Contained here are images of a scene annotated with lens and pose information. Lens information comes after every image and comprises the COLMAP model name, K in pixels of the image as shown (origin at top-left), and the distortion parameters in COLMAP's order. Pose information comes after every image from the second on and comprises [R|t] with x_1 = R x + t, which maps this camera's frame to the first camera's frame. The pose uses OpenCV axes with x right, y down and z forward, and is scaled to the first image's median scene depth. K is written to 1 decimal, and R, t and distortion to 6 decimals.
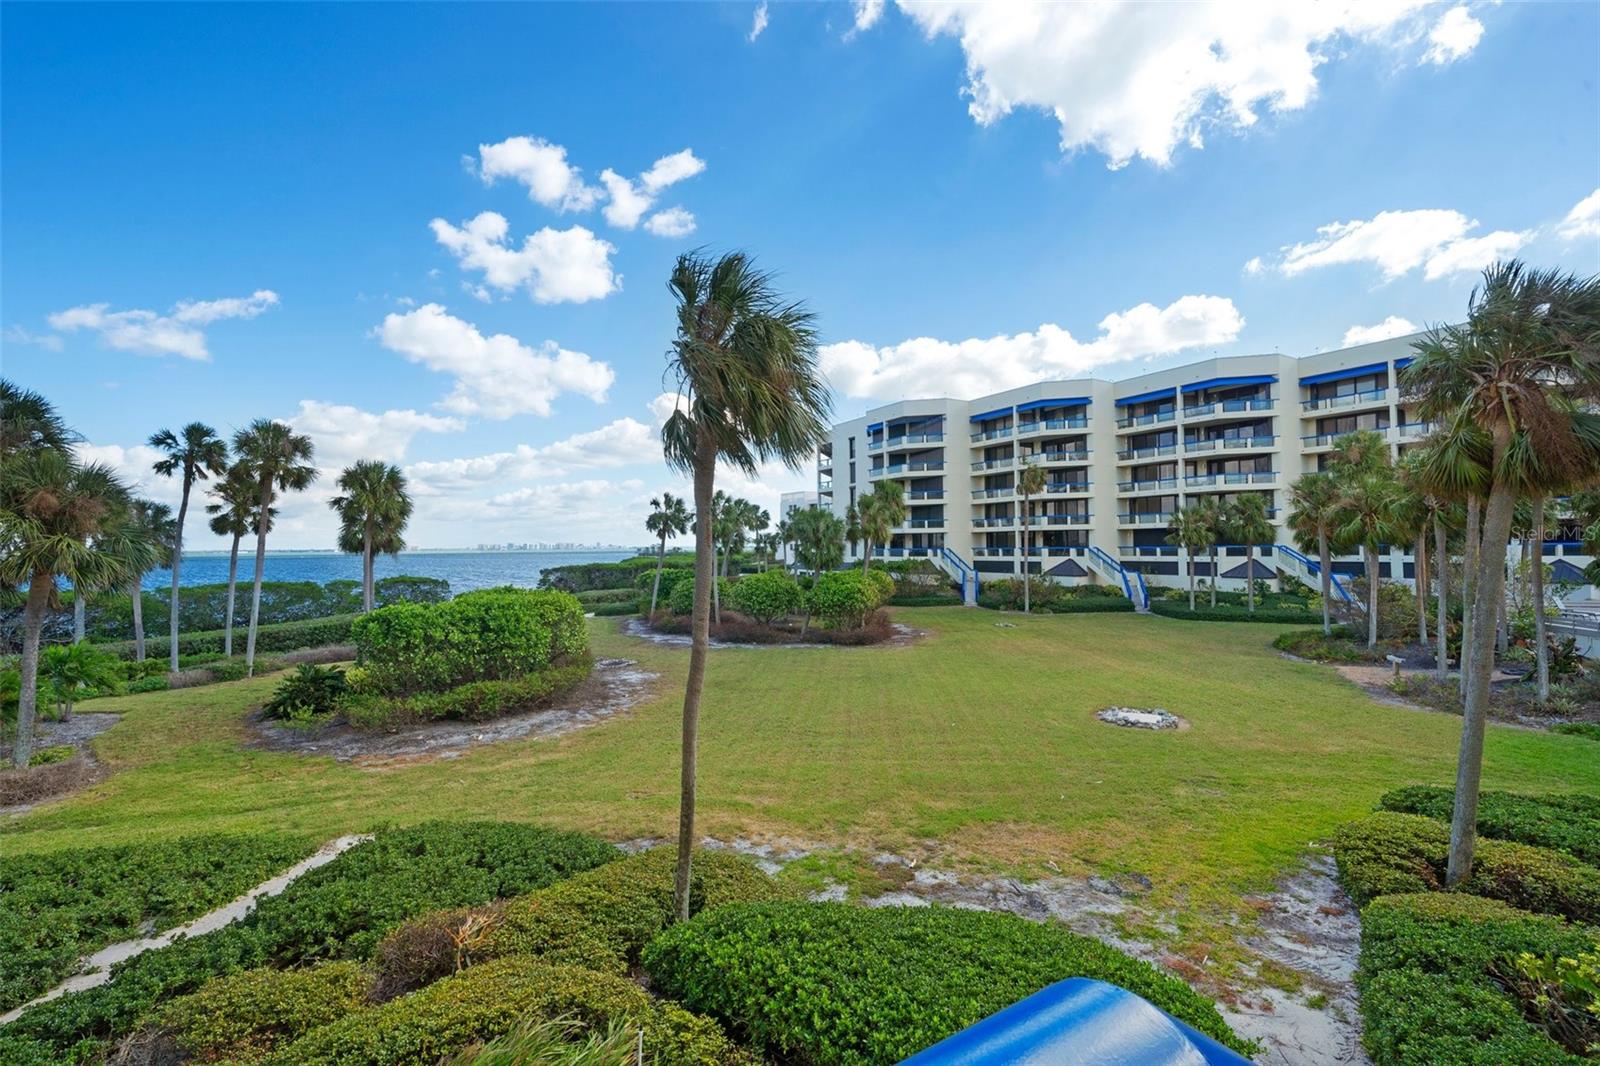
lens RADIAL K [[681.0, 0, 800.0], [0, 681.0, 533.0], [0, 0, 1]] dist [0.001428, 0.000124]
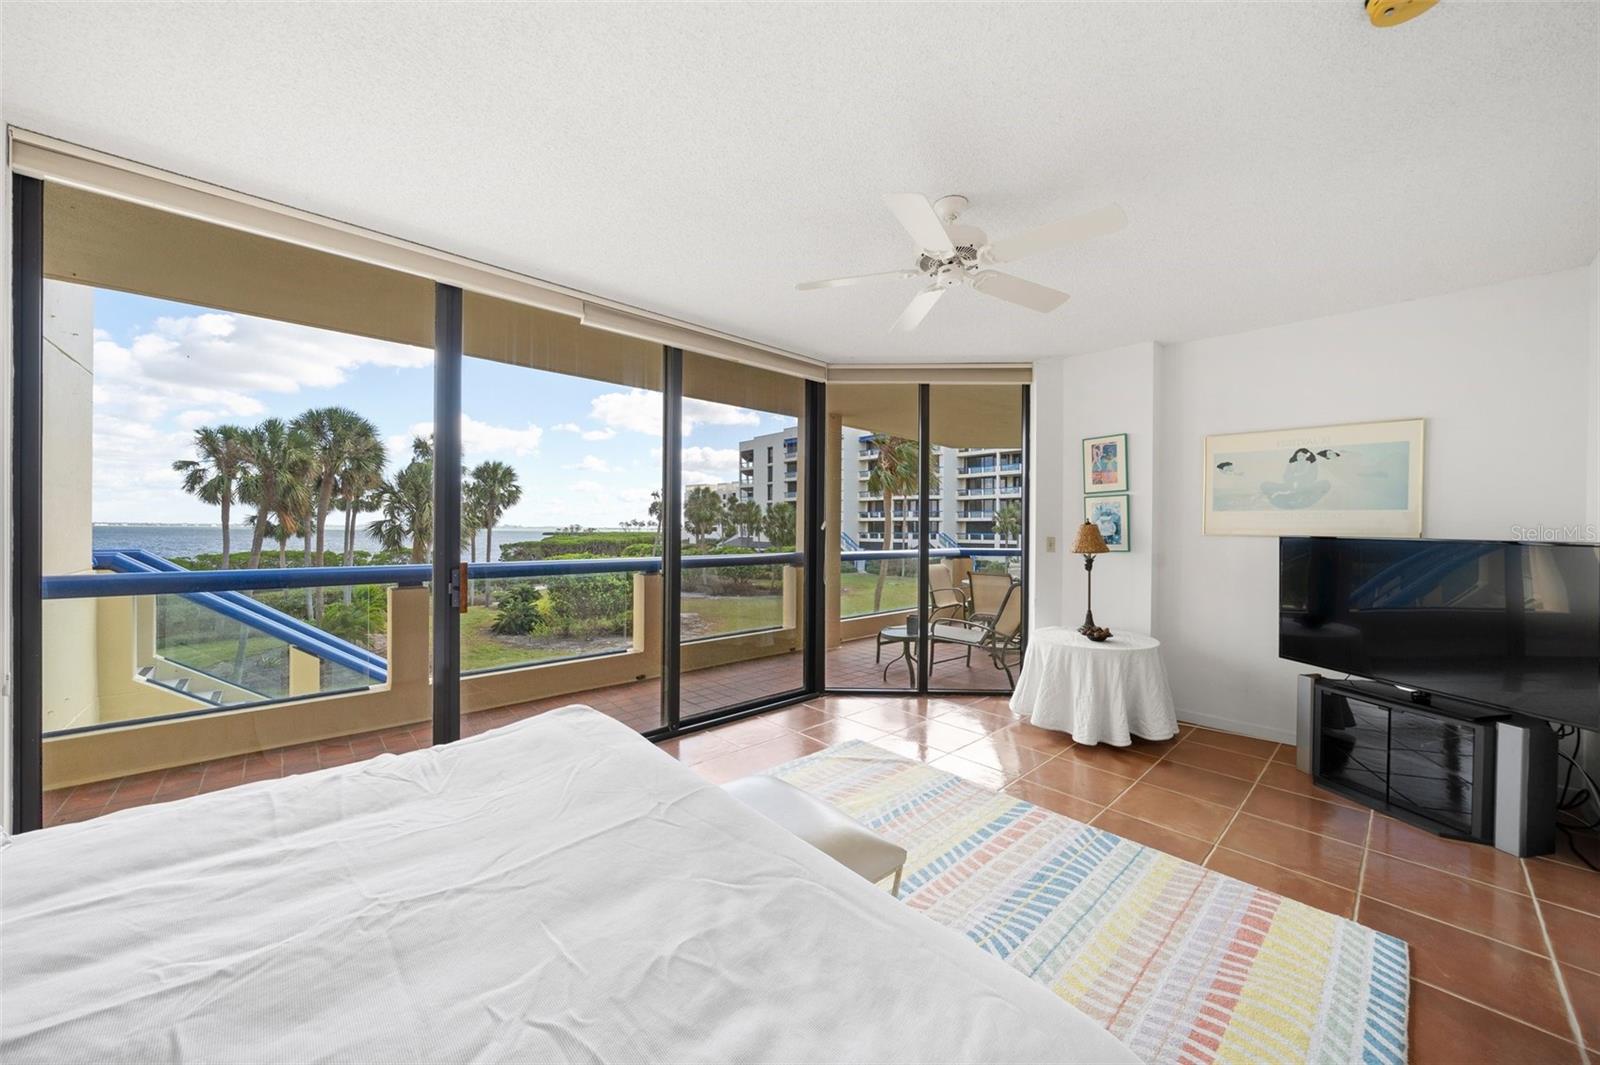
lens RADIAL K [[569.6, 0, 802.7], [0, 569.6, 533.0], [0, 0, 1]] dist [-0.004647, 0.000012]
pose [[0.976438, 0.016982, 0.215128, -0.118901], [-0.022250, 0.999508, 0.022091, 0.000229], [-0.214647, -0.026357, 0.976336, -0.125559]]
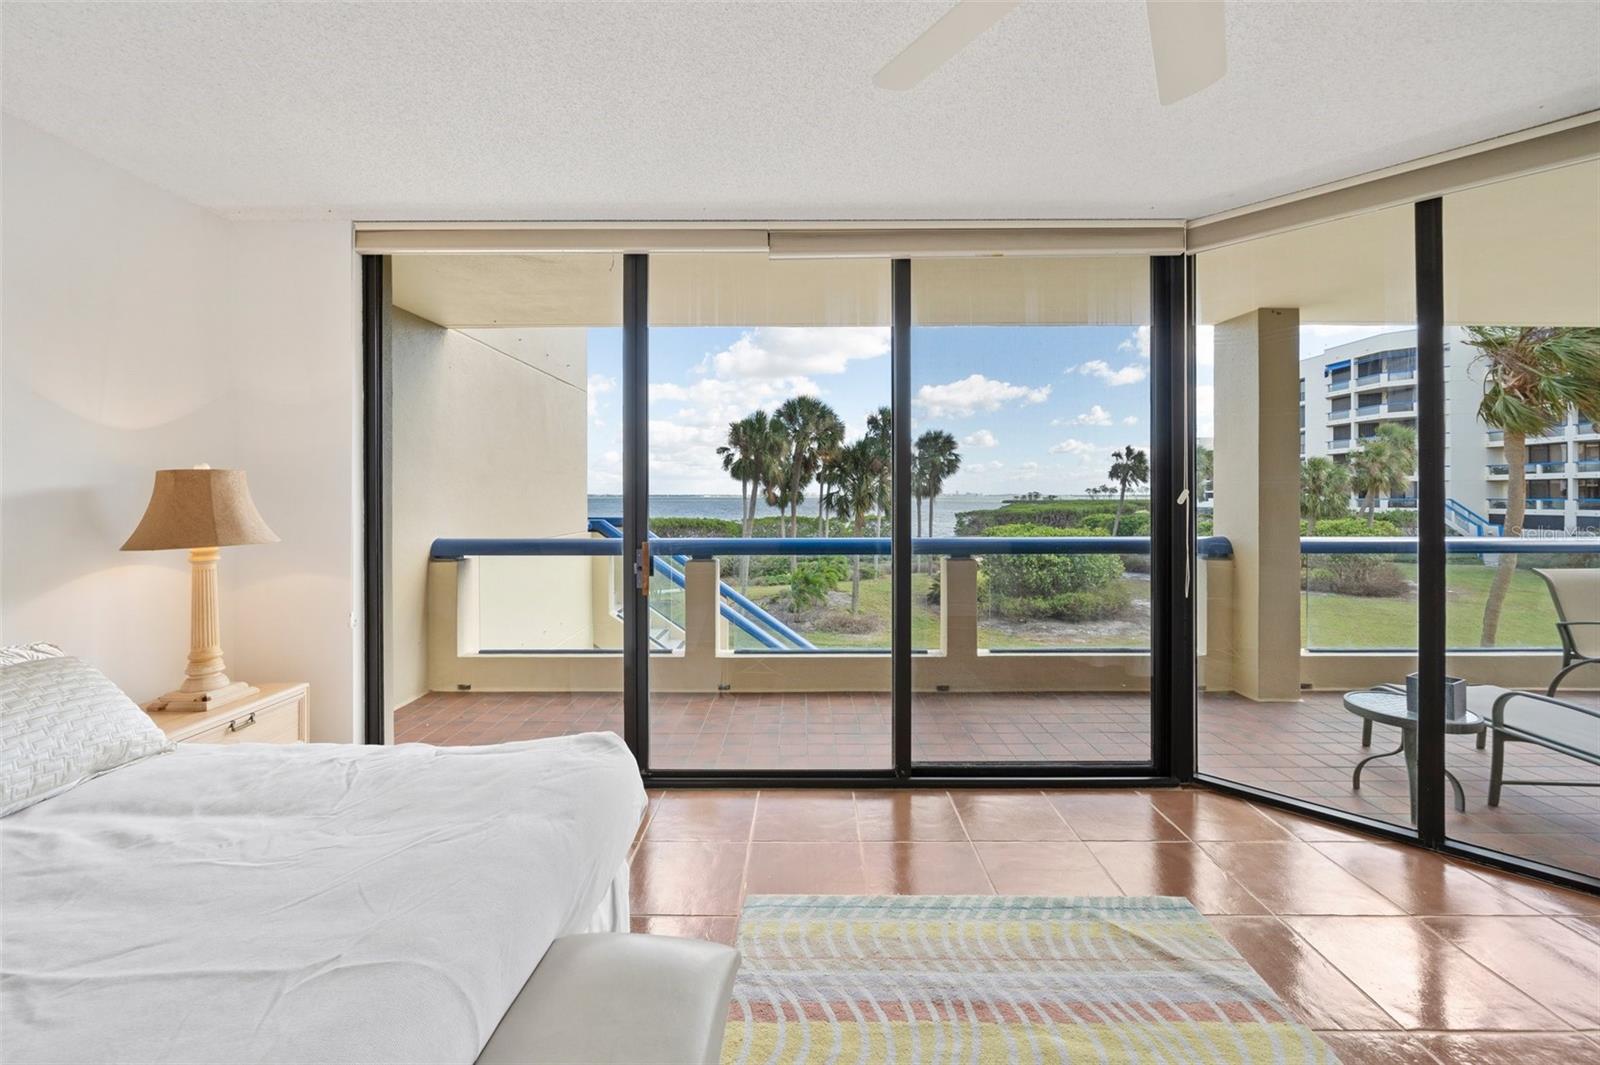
lens RADIAL K [[623.4, 0, 794.5], [0, 623.4, 496.2], [0, 0, 1]] dist [-0.006361, 0.000233]
pose [[0.859700, 0.009589, -0.510708, -0.102608], [0.002154, 0.999747, 0.022398, -0.000259], [0.510794, -0.020356, 0.859462, -0.110593]]
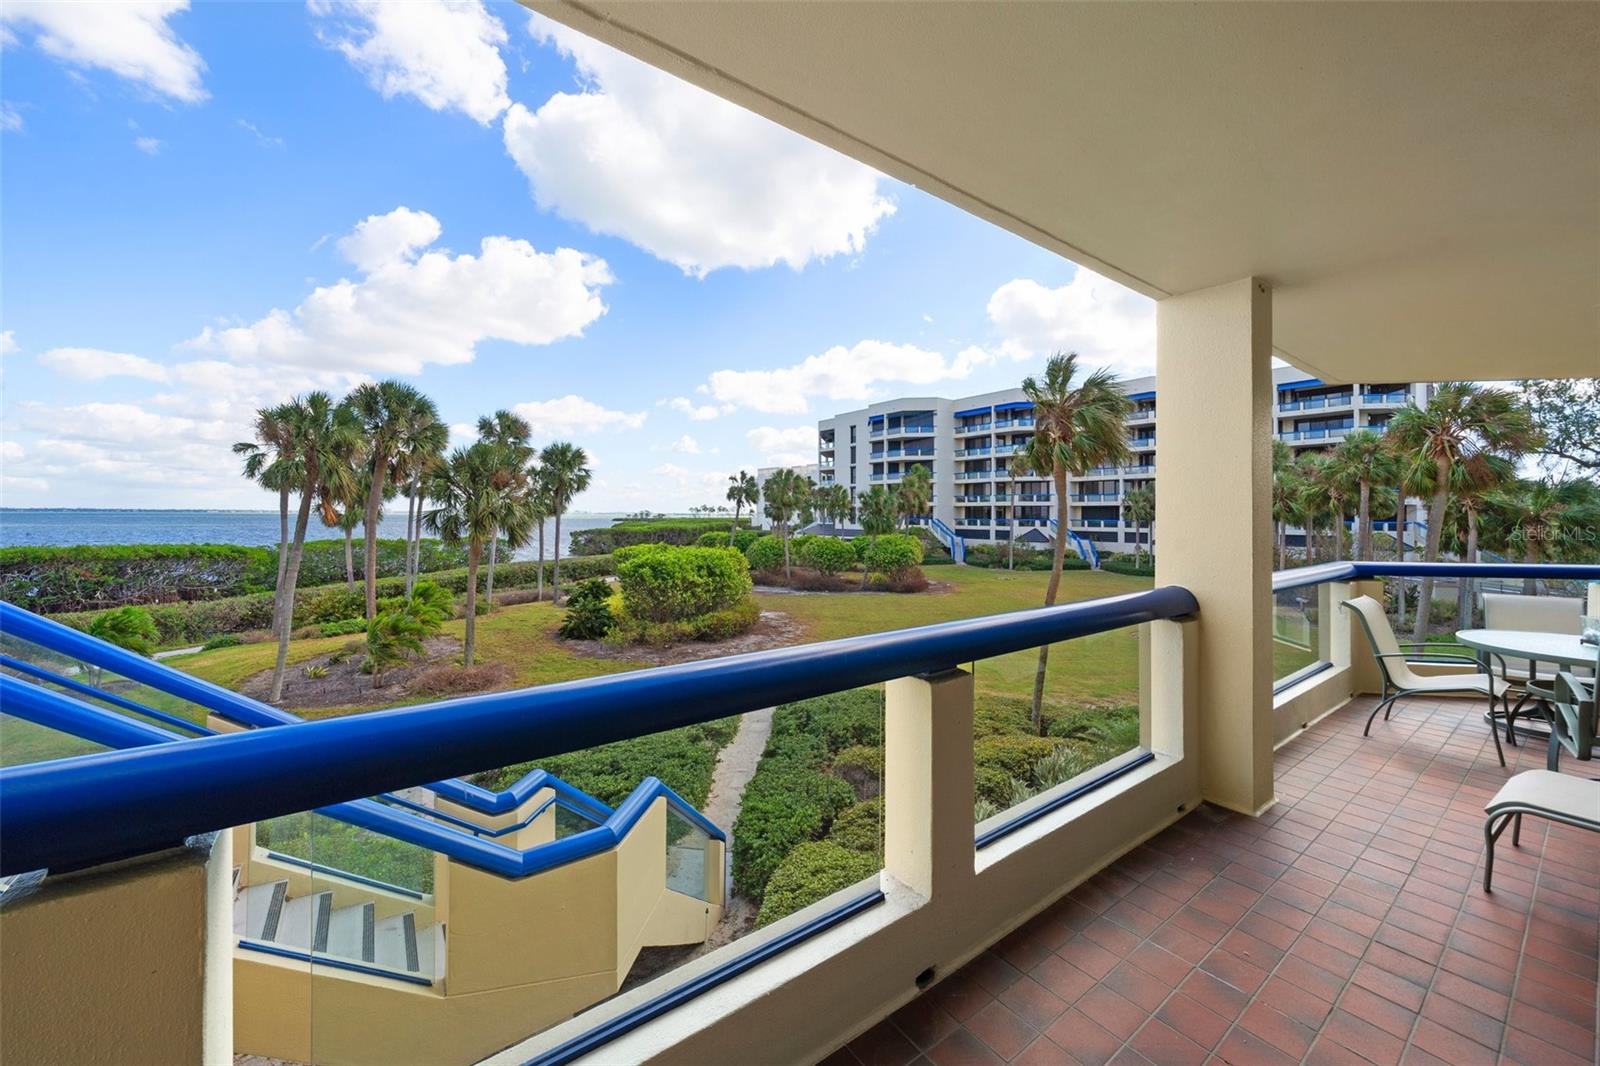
lens RADIAL K [[603.5, 0, 811.0], [0, 603.5, 508.9], [0, 0, 1]] dist [-0.000898, -0.000190]
pose [[0.994193, 0.017488, 0.106183, -0.132999], [-0.018454, 0.999797, 0.008120, -0.000243], [-0.106019, -0.010032, 0.994313, -0.071042]]
